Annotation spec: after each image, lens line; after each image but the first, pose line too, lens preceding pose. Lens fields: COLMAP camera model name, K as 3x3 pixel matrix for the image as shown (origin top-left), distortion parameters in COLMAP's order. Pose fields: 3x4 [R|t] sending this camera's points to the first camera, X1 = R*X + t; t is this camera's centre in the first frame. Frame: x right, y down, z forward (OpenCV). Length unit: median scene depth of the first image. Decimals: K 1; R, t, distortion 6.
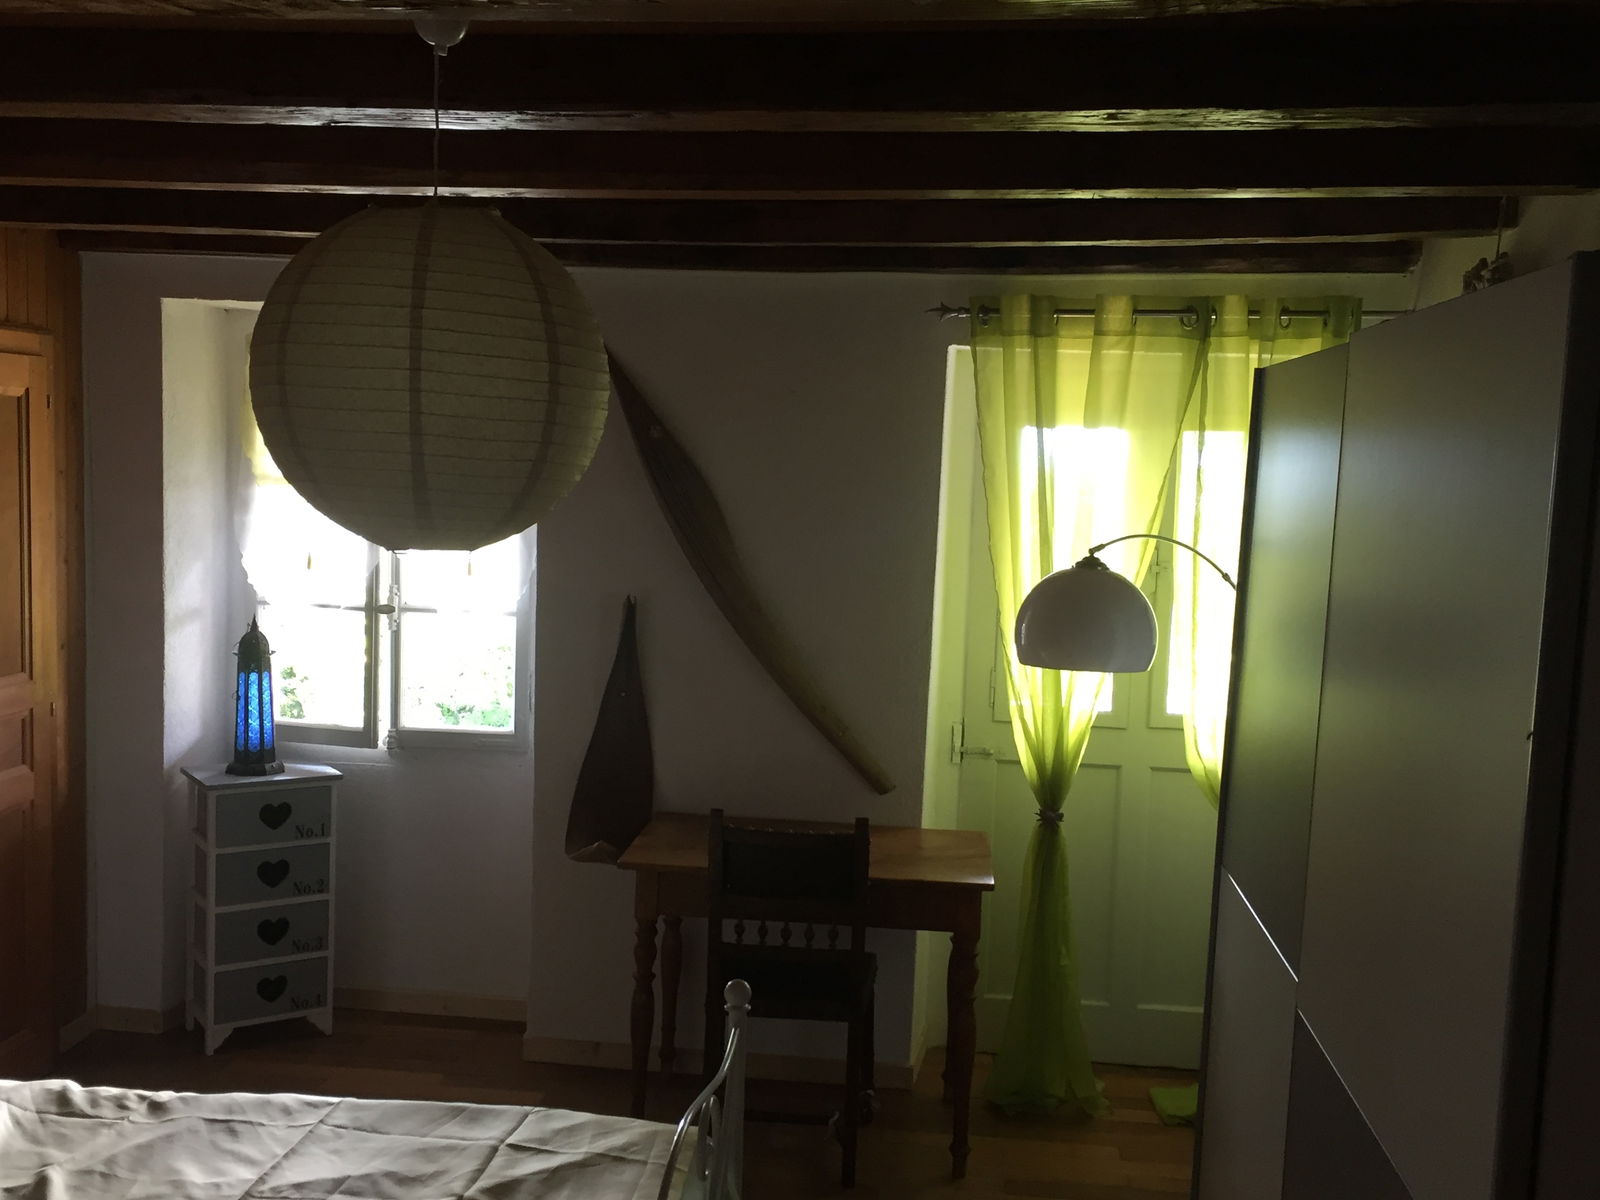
lens RADIAL K [[1649.9, 0, 801.8], [0, 1649.9, 596.9], [0, 0, 1]] dist [0.057935, 0.000000]
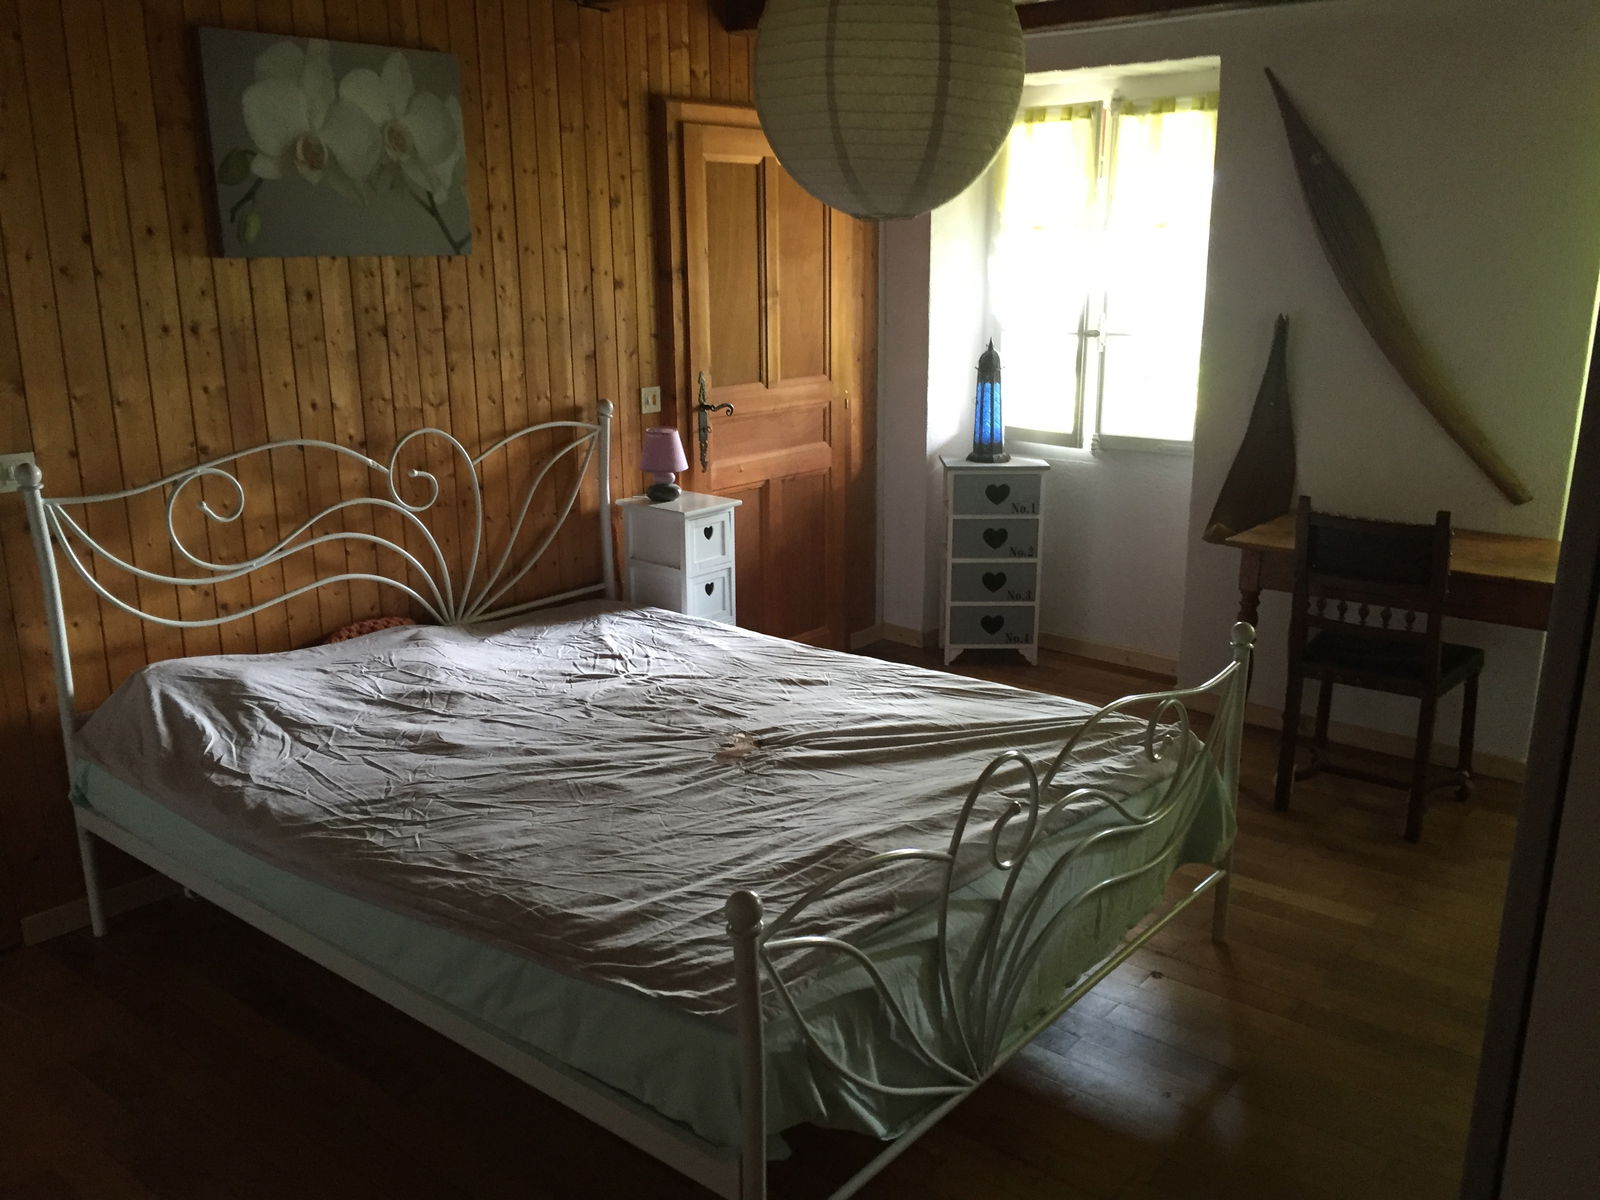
lens RADIAL K [[1359.2, 0, 803.9], [0, 1359.2, 604.4], [0, 0, 1]] dist [0.040845, -0.039771]
pose [[0.833706, 0.104766, -0.542180, 0.150855], [-0.014607, 0.985678, 0.168002, 0.042074], [0.552016, -0.132145, 0.823296, 0.028784]]
